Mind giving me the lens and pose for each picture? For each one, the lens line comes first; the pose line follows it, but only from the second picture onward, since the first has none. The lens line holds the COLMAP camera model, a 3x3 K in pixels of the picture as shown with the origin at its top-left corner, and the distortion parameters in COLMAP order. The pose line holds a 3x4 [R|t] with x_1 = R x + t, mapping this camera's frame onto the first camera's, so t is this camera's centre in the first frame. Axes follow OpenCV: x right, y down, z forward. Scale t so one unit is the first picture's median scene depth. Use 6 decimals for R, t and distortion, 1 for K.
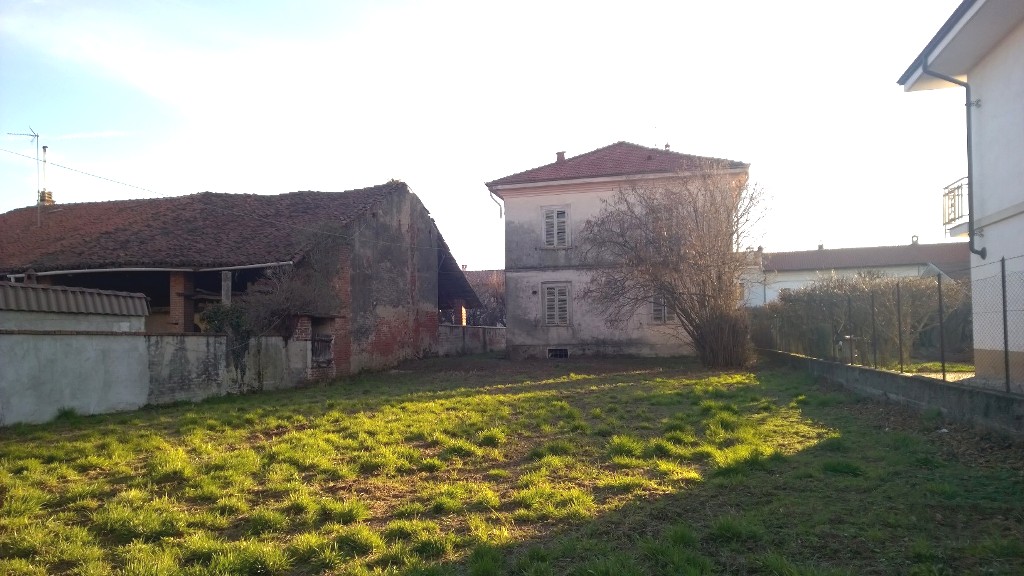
lens RADIAL K [[743.4, 0, 509.6], [0, 743.4, 304.1], [0, 0, 1]] dist [0.093482, -0.099902]
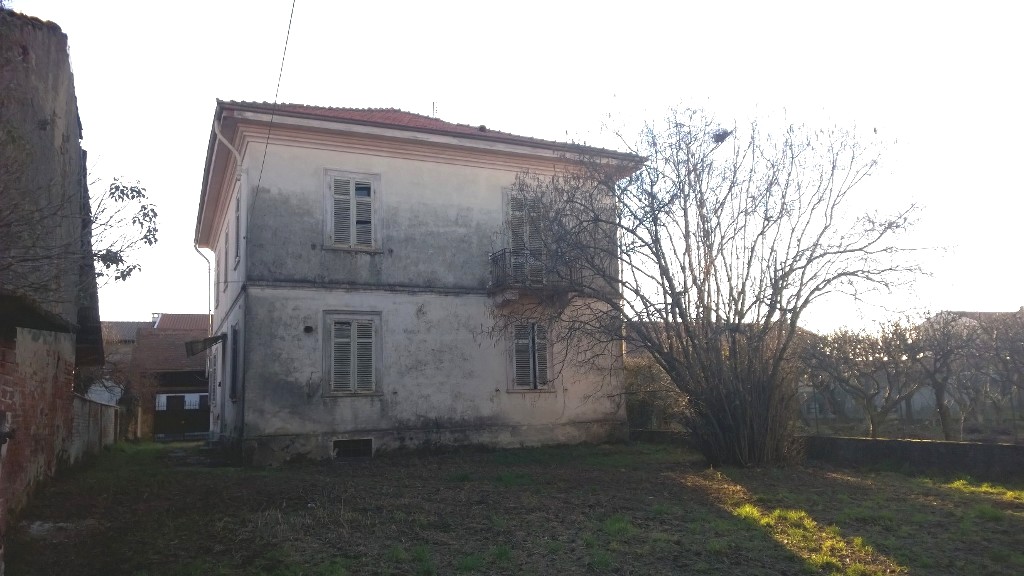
lens RADIAL K [[743.4, 0, 509.6], [0, 743.4, 304.1], [0, 0, 1]] dist [0.093482, -0.099902]
pose [[0.790857, 0.076456, 0.607206, -0.173306], [-0.012211, 0.993940, -0.109246, 0.021716], [-0.611879, 0.078983, 0.786998, 0.510612]]
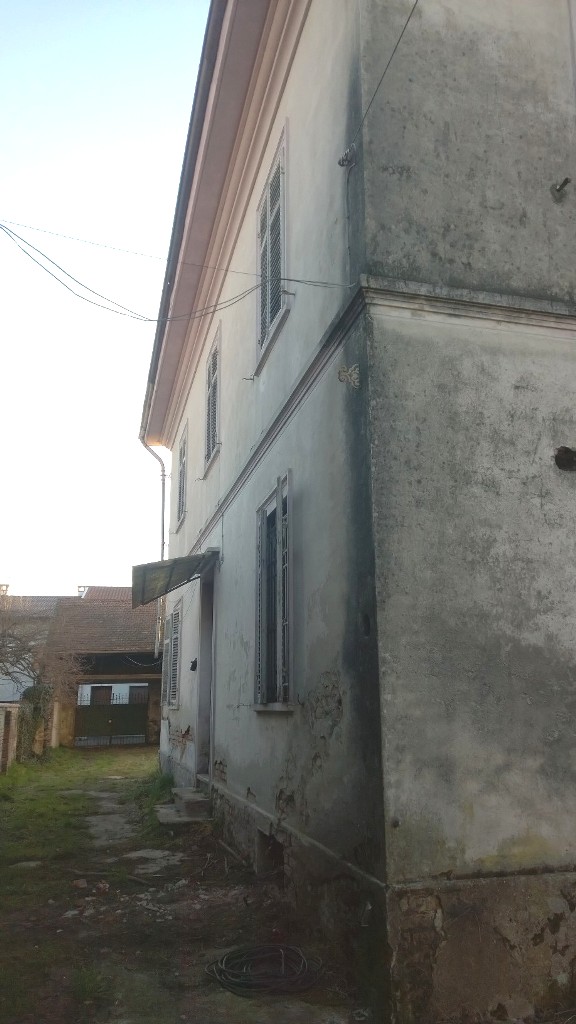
lens RADIAL K [[743.4, 0, 318.9], [0, 743.4, 522.2], [0, 0, 1]] dist [0.093482, -0.099902]
pose [[0.866475, 0.121509, 0.484207, -0.076959], [-0.023500, 0.978779, -0.203567, 0.026509], [-0.498667, 0.165007, 0.850943, 0.910460]]
